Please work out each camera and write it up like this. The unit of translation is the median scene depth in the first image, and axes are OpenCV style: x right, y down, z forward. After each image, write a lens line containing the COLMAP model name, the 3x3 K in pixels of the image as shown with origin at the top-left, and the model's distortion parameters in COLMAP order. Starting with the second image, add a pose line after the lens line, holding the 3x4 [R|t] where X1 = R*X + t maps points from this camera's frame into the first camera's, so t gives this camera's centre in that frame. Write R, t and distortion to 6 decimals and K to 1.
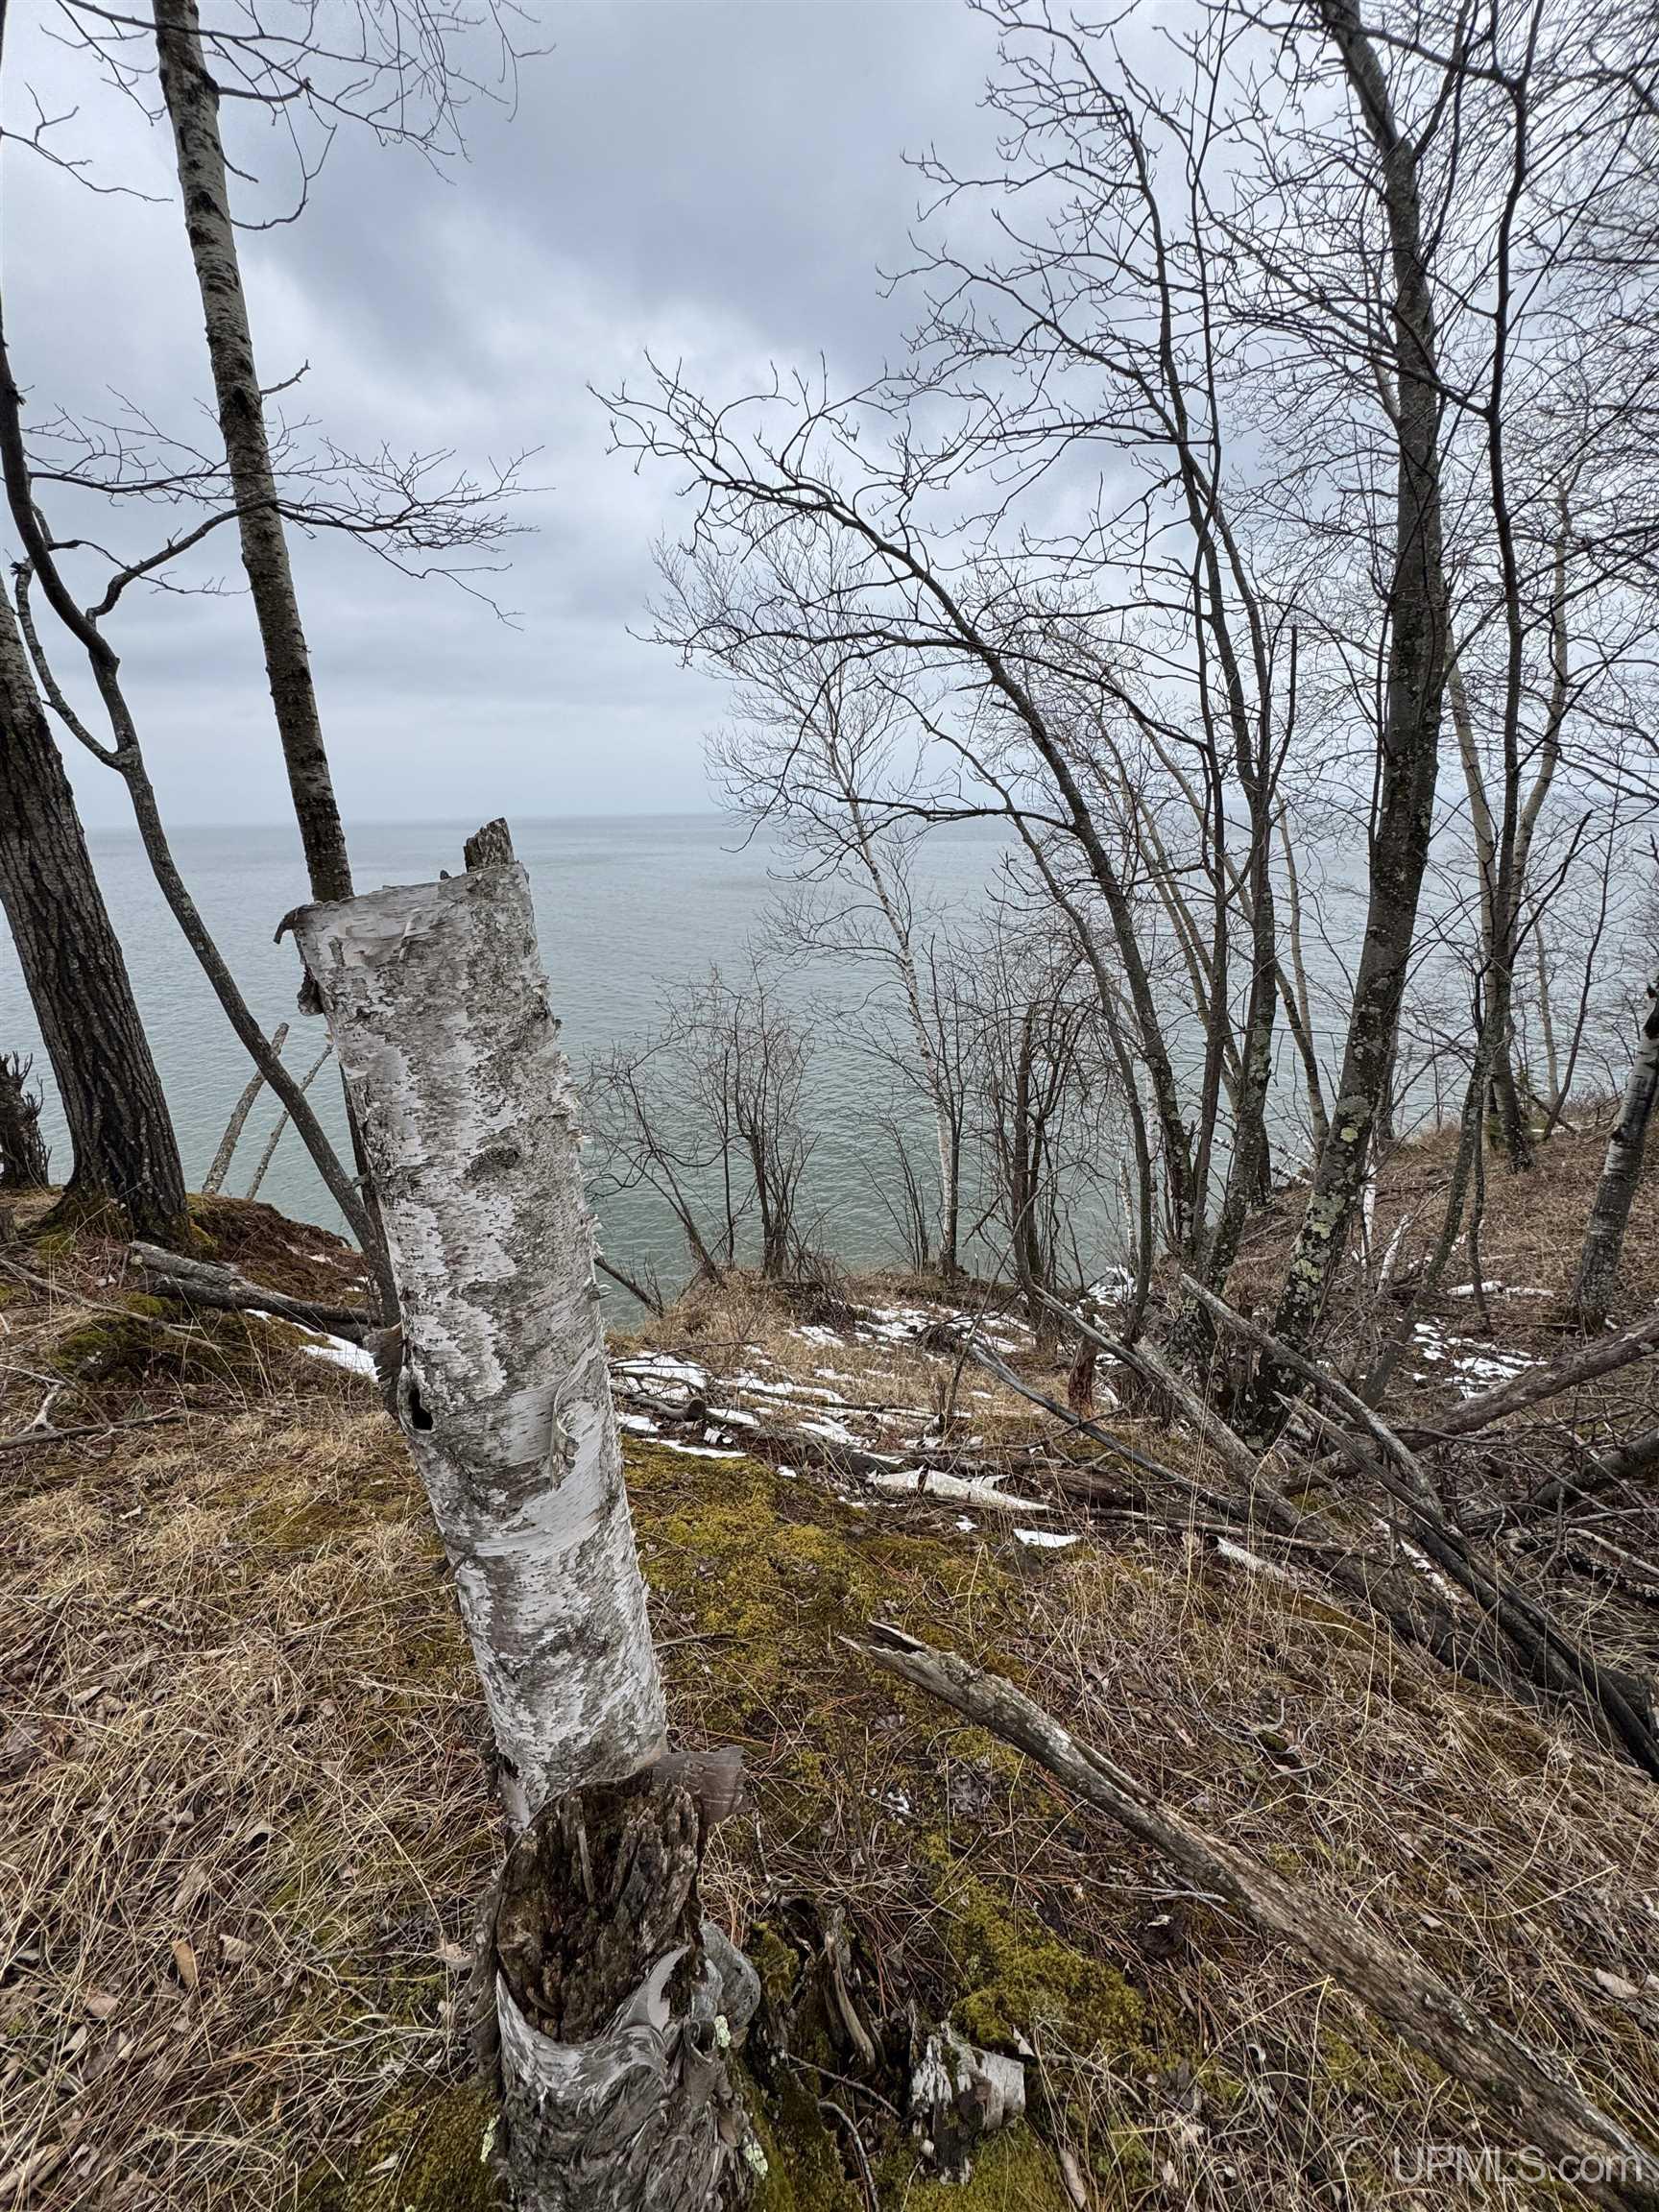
lens RADIAL K [[878.9, 0, 829.5], [0, 878.9, 1106.0], [0, 0, 1]] dist [-0.002186, -0.000259]
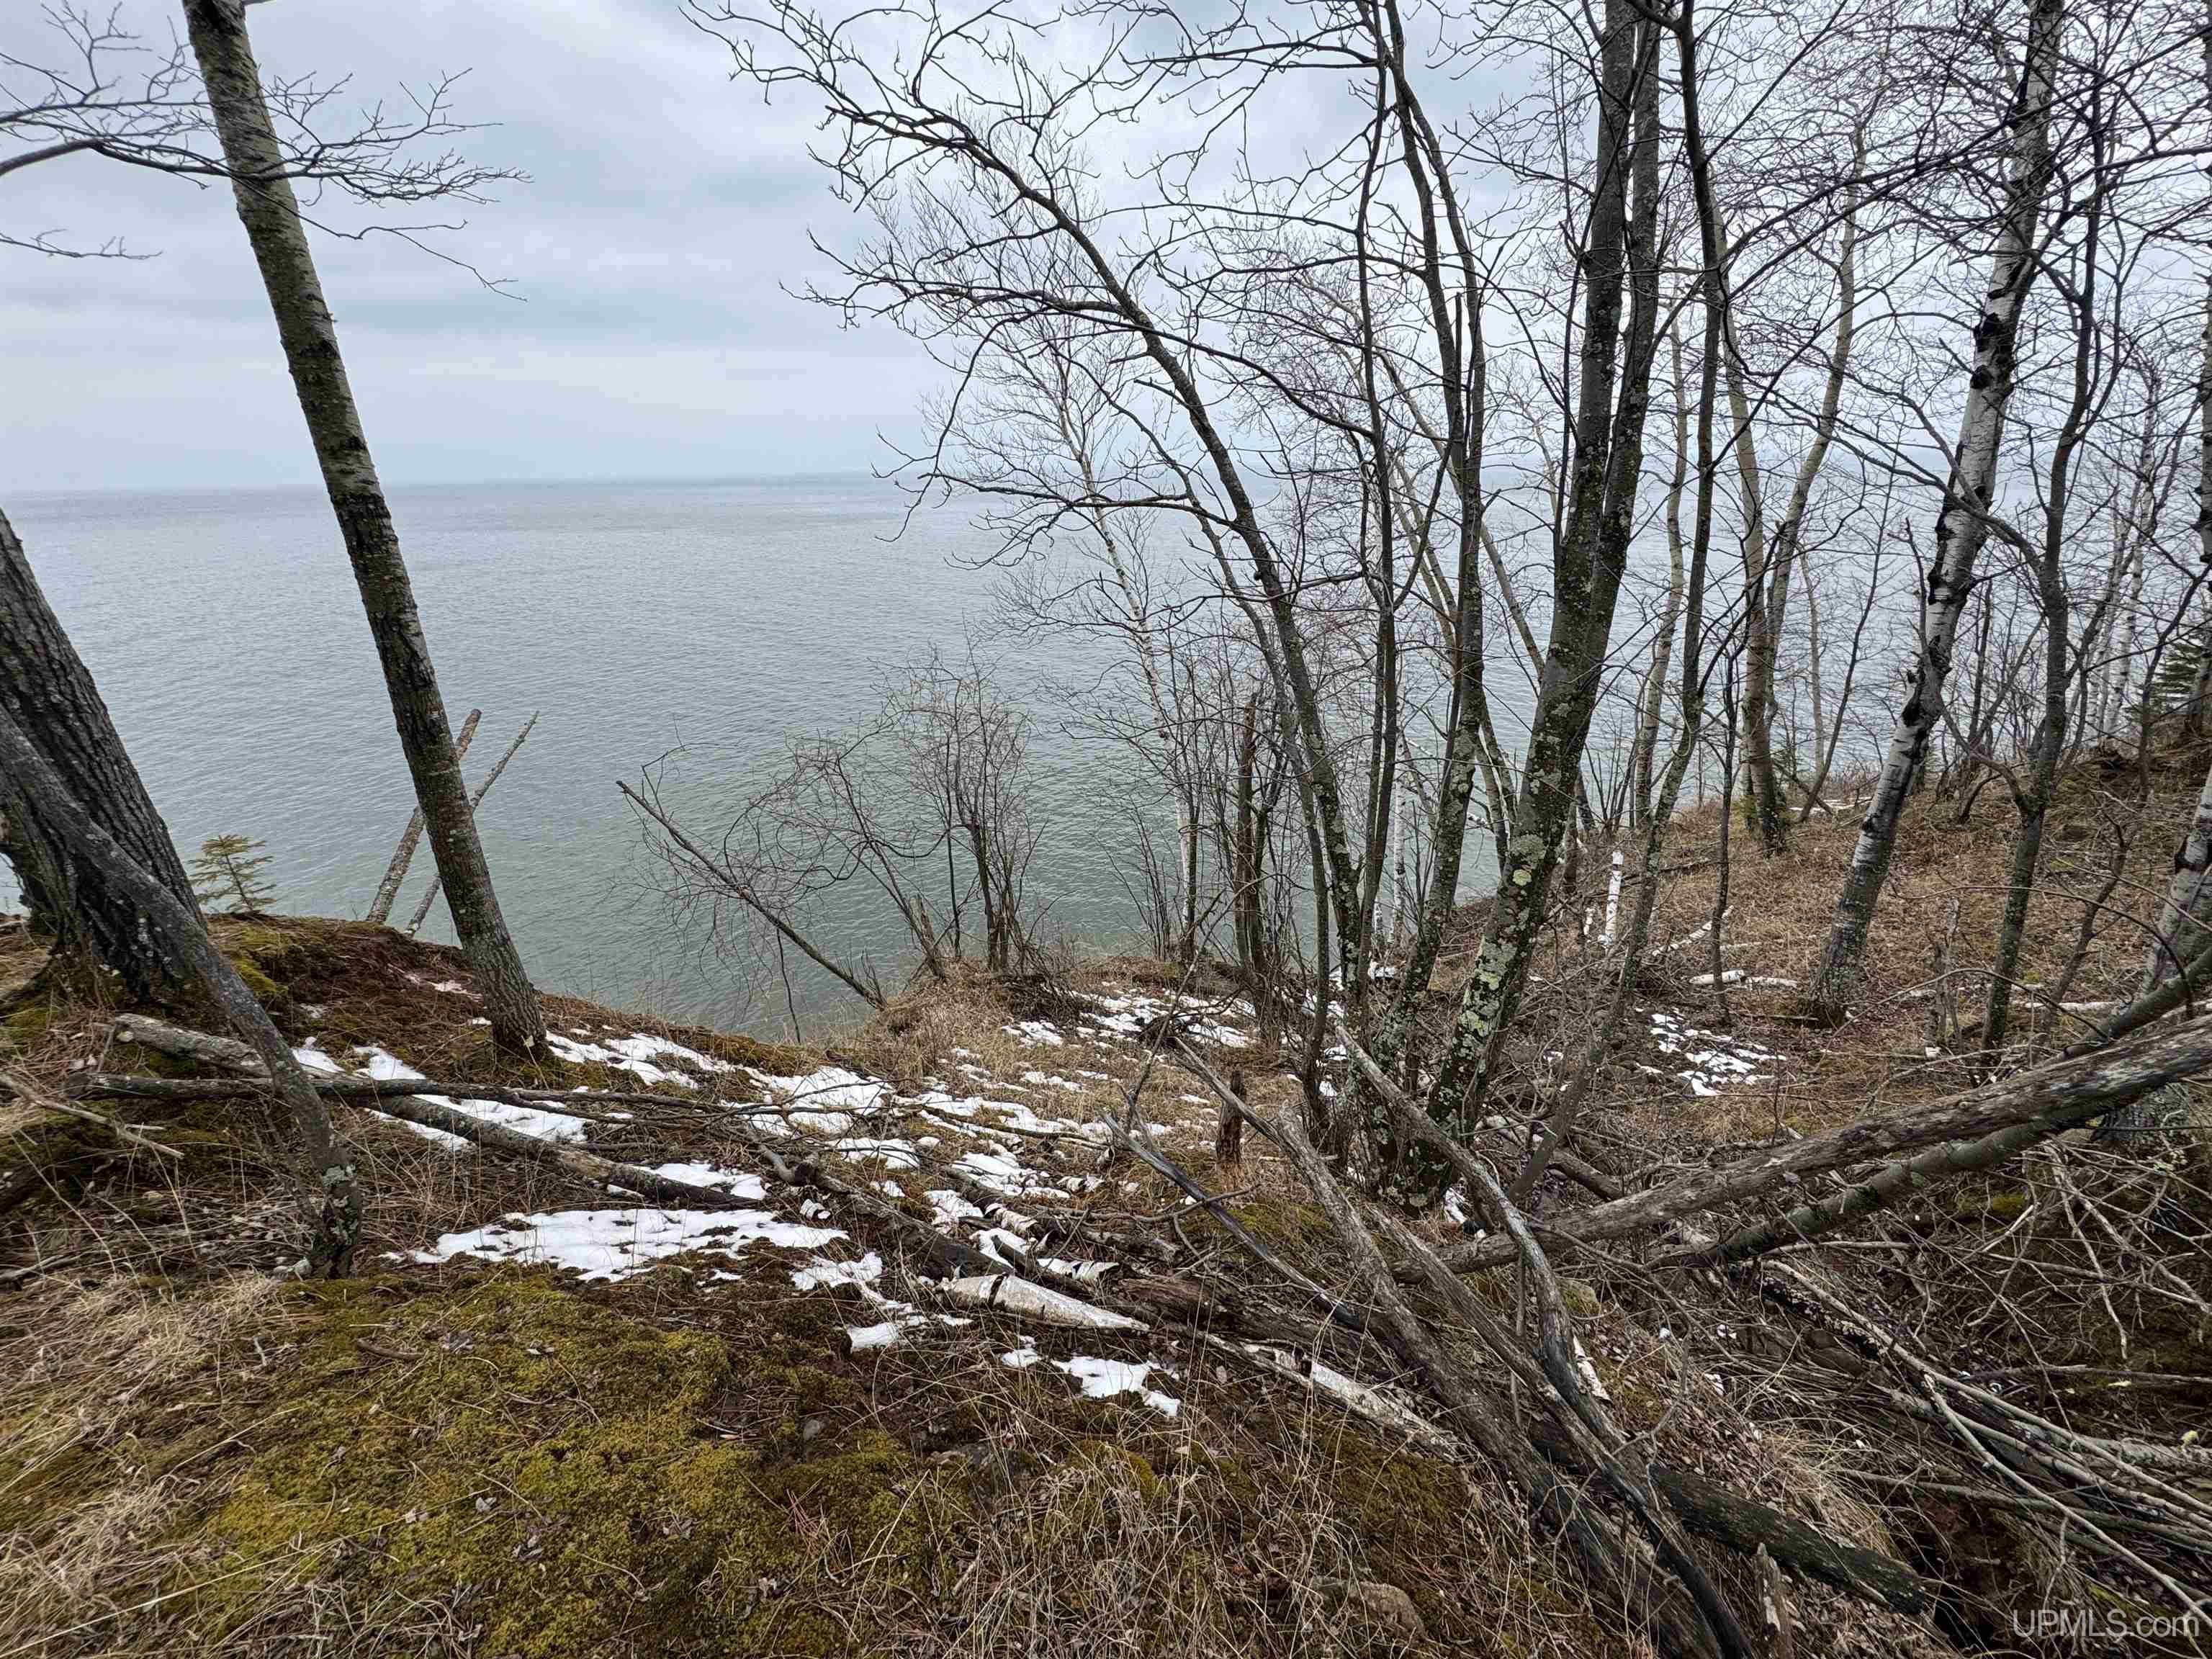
lens RADIAL K [[877.7, 0, 1106.5], [0, 877.7, 828.1], [0, 0, 1]] dist [-0.002868, 0.000354]
pose [[0.999999, 0.000734, 0.000690, 0.062559], [-0.000779, 0.997780, 0.066585, -0.029280], [-0.000639, -0.066585, 0.997781, 0.040389]]
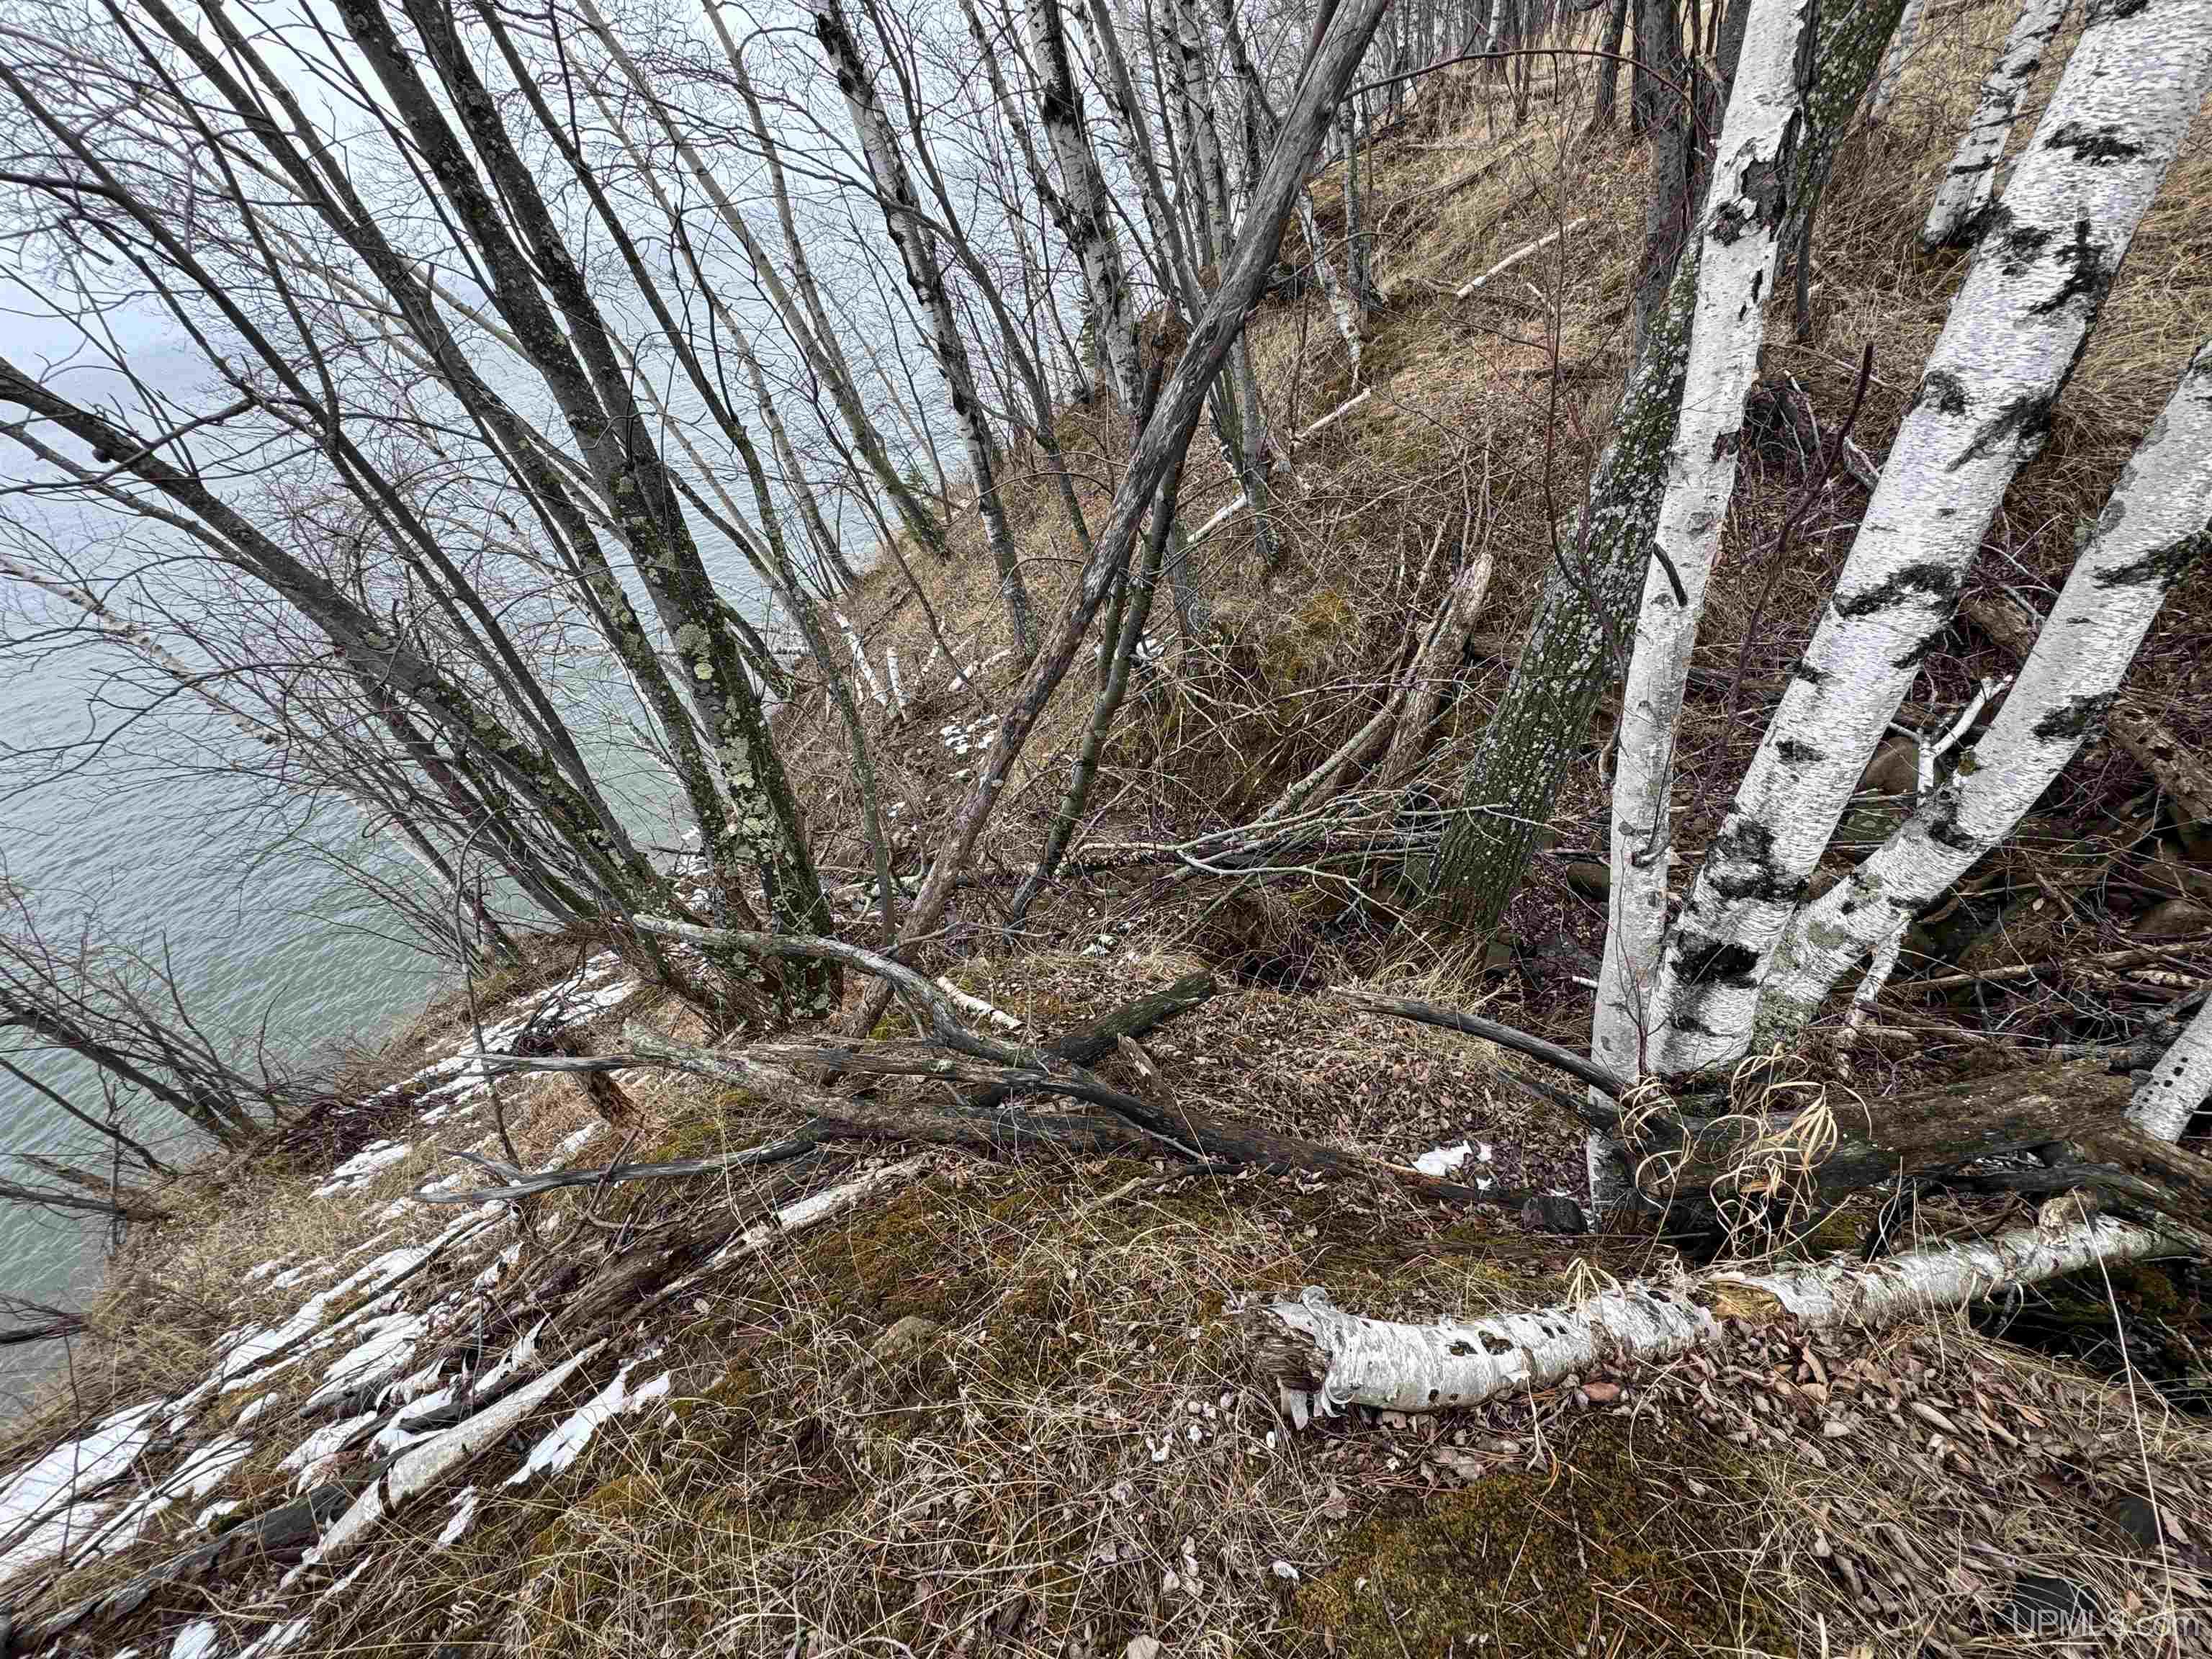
lens RADIAL K [[877.7, 0, 1106.5], [0, 877.7, 828.1], [0, 0, 1]] dist [-0.002868, 0.000354]
pose [[0.597410, -0.565028, 0.569074, 0.096827], [0.405480, 0.825060, 0.393524, -0.006704], [-0.691872, -0.004348, 0.722007, 0.044680]]
